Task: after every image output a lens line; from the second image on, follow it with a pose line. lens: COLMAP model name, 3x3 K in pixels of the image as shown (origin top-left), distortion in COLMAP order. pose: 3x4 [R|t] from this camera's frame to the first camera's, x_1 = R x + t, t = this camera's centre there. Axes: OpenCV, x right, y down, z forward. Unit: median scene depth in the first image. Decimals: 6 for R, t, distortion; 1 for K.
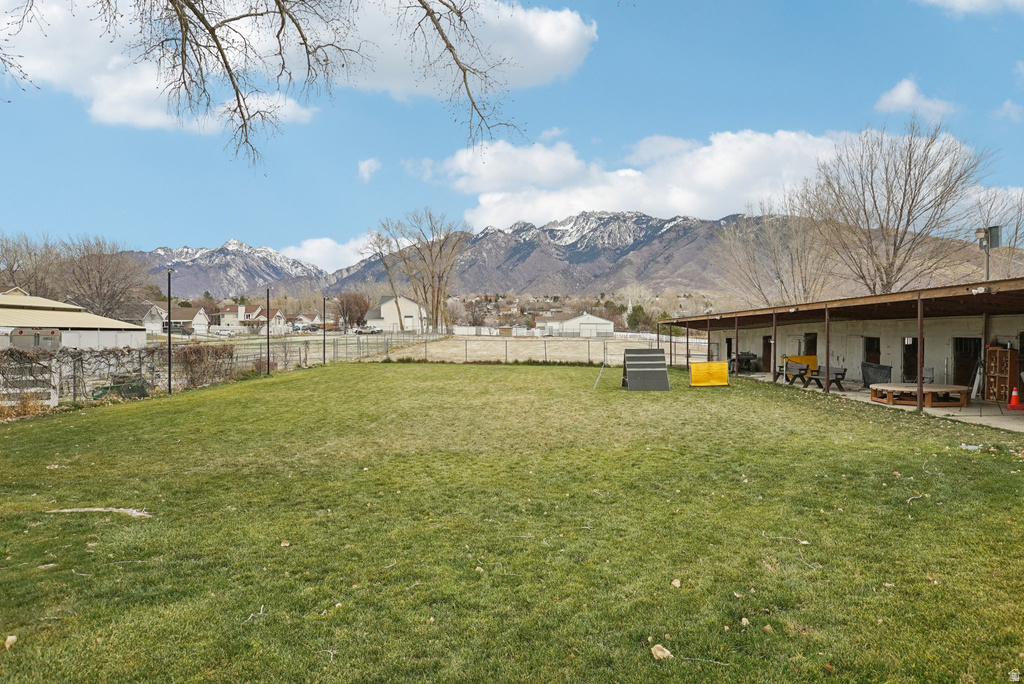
lens RADIAL K [[582.3, 0, 520.4], [0, 582.3, 335.0], [0, 0, 1]] dist [-0.042122, 0.005036]
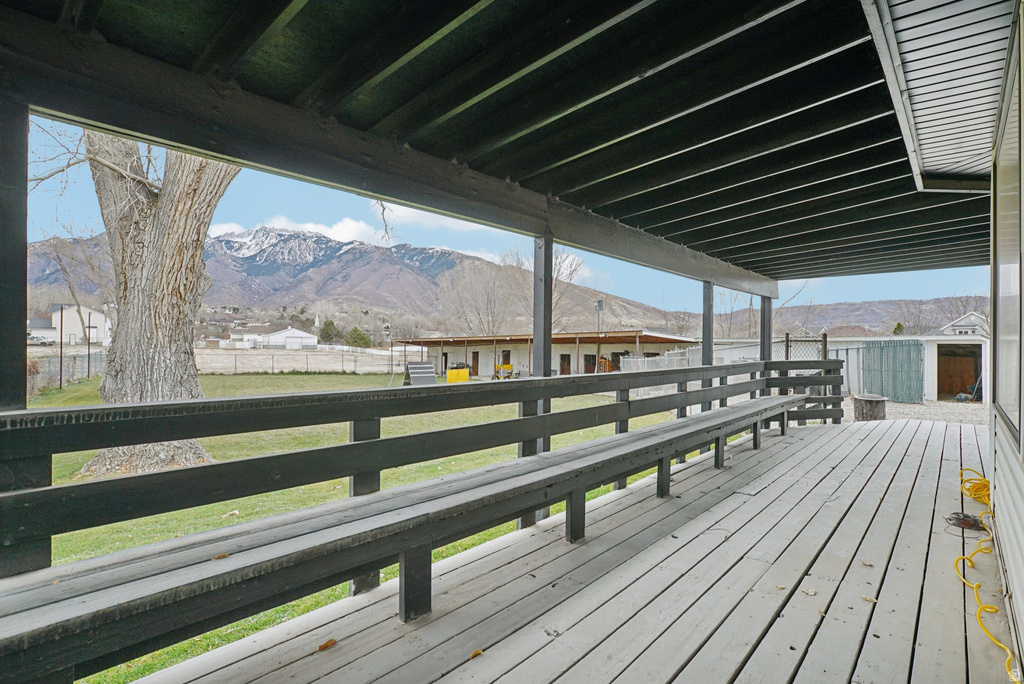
lens RADIAL K [[513.8, 0, 507.1], [0, 513.8, 340.8], [0, 0, 1]] dist [-0.021750, -0.000125]
pose [[0.849551, 0.009326, 0.527425, -0.171124], [-0.003868, 0.999927, -0.011451, -0.009497], [-0.527493, 0.007688, 0.849525, -0.154470]]
